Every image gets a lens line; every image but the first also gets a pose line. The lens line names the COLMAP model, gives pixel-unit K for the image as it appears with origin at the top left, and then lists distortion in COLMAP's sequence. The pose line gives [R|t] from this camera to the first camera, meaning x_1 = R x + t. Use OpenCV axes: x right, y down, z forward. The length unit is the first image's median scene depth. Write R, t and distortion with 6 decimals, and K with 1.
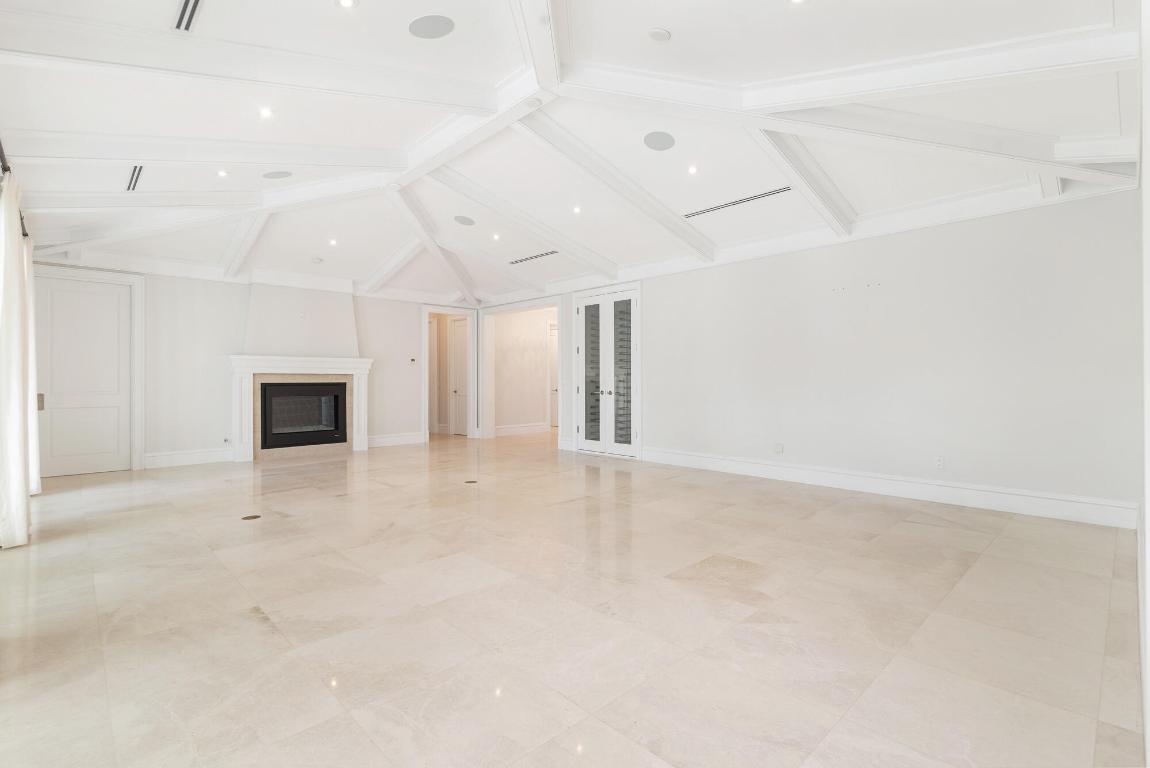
lens RADIAL K [[527.9, 0, 575.0], [0, 527.9, 384.0], [0, 0, 1]] dist [-0.000851, -0.000485]
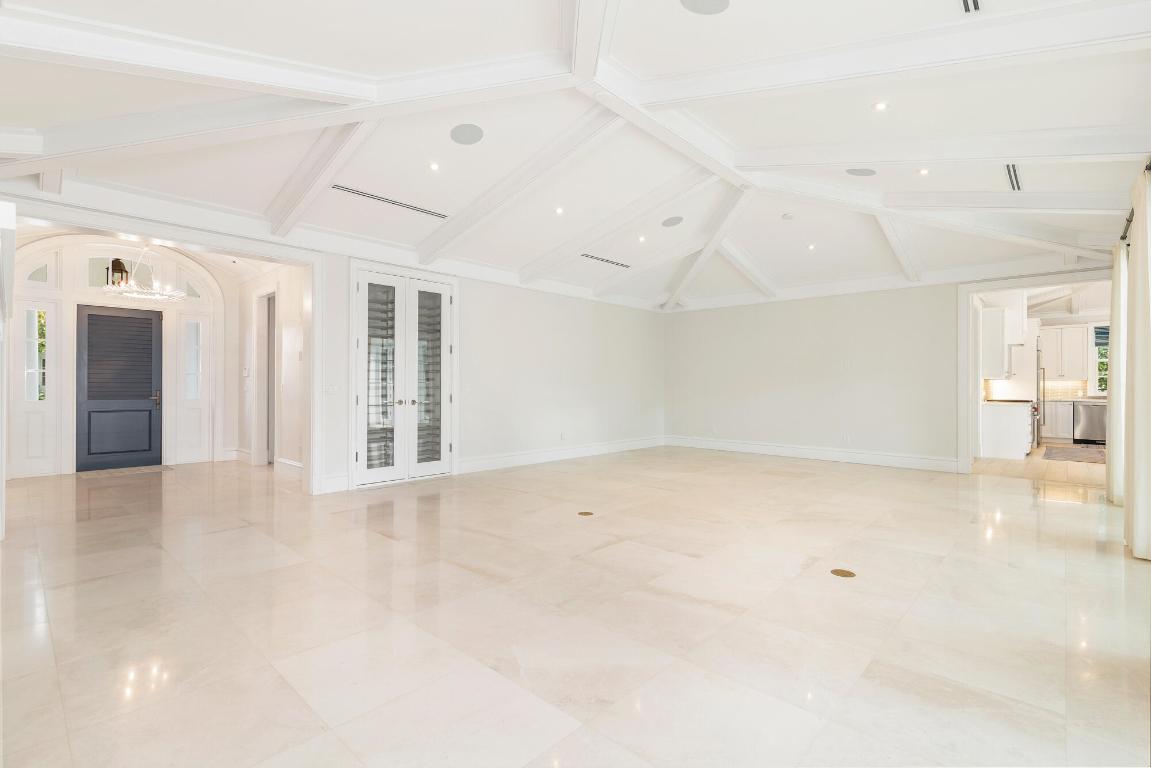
lens RADIAL K [[526.1, 0, 572.8], [0, 526.1, 388.9], [0, 0, 1]] dist [0.000901, -0.000089]
pose [[-0.043119, 0.000627, 0.999070, -0.751224], [-0.000545, 1.000000, -0.000651, -0.003073], [-0.999070, -0.000572, -0.043118, 0.798321]]
